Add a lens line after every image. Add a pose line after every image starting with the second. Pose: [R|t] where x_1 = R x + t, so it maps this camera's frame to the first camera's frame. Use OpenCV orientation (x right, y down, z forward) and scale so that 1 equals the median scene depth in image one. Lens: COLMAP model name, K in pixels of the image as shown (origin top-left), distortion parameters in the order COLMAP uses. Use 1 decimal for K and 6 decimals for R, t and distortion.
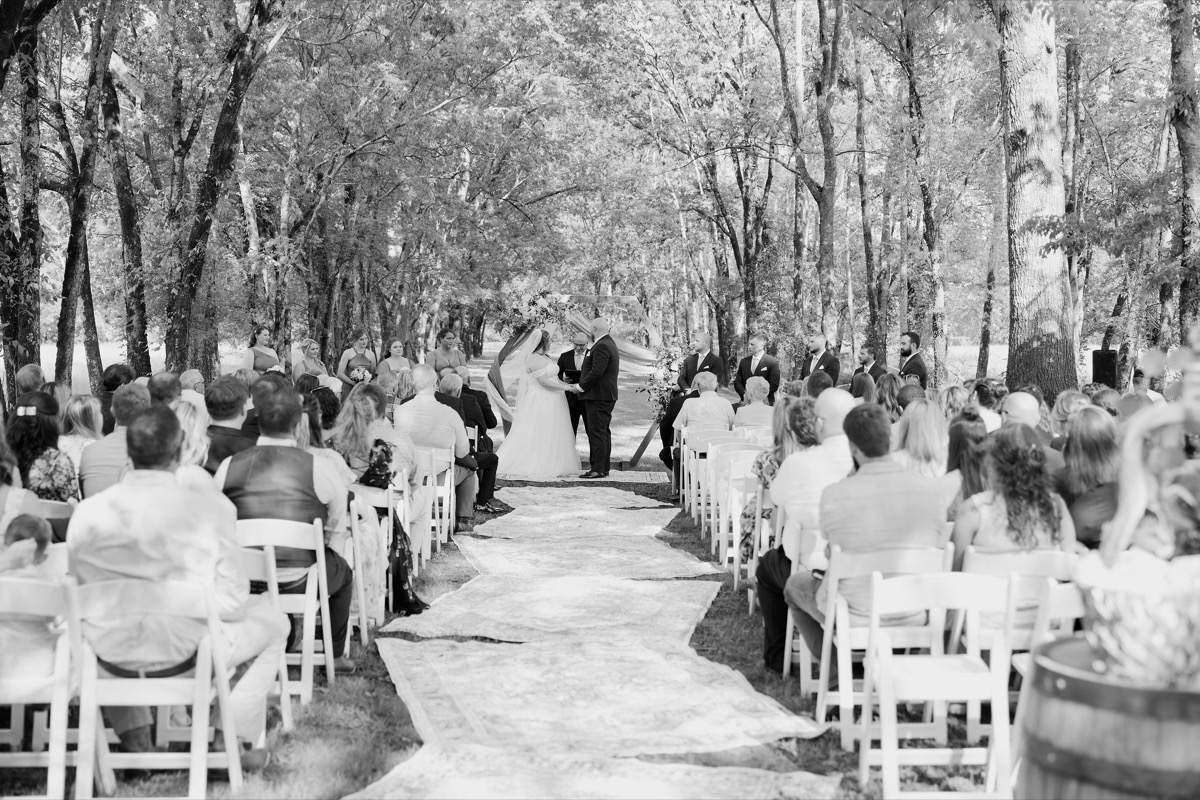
lens RADIAL K [[1536.8, 0, 605.1], [0, 1536.8, 400.4], [0, 0, 1]] dist [0.017177, 0.000000]
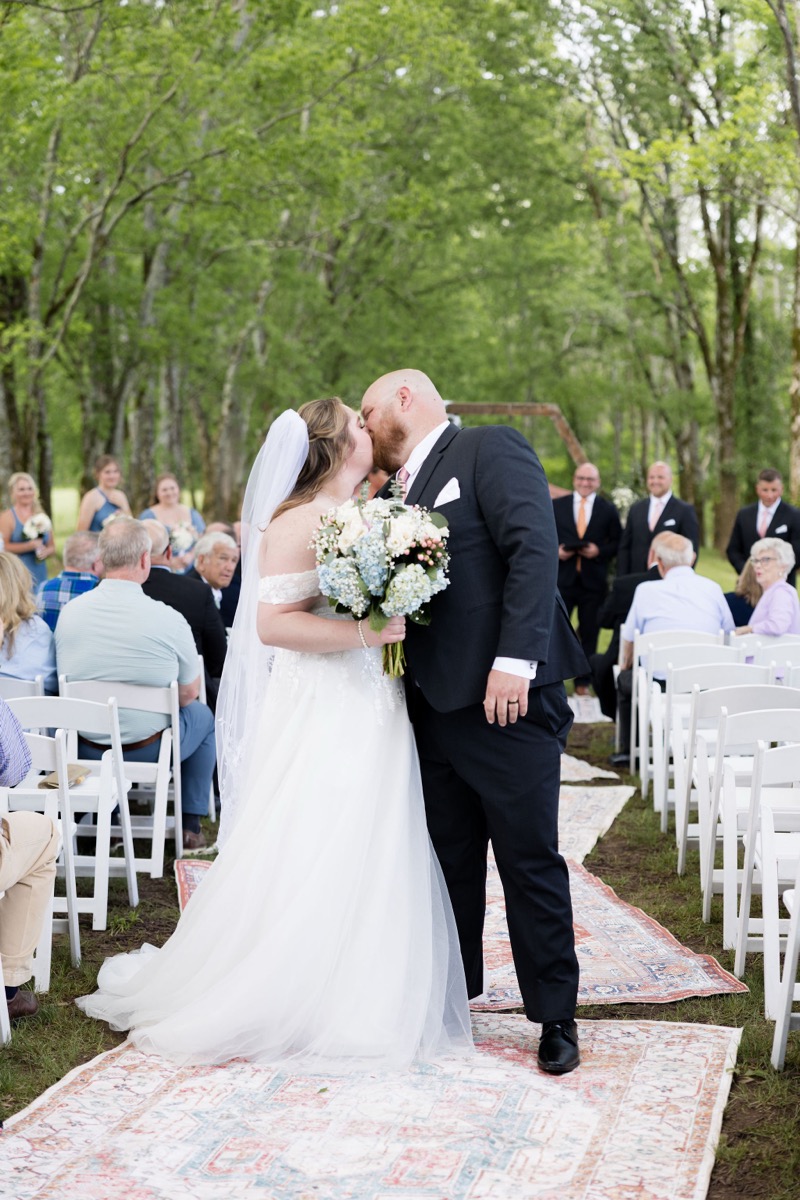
lens RADIAL K [[1983.7, 0, 396.7], [0, 1983.7, 596.2], [0, 0, 1]] dist [0.043697, 0.000000]
pose [[0.997969, 0.010480, -0.062838, 0.006999], [-0.009348, 0.999789, 0.018281, -0.008009], [0.063017, -0.017657, 0.997856, 0.229626]]
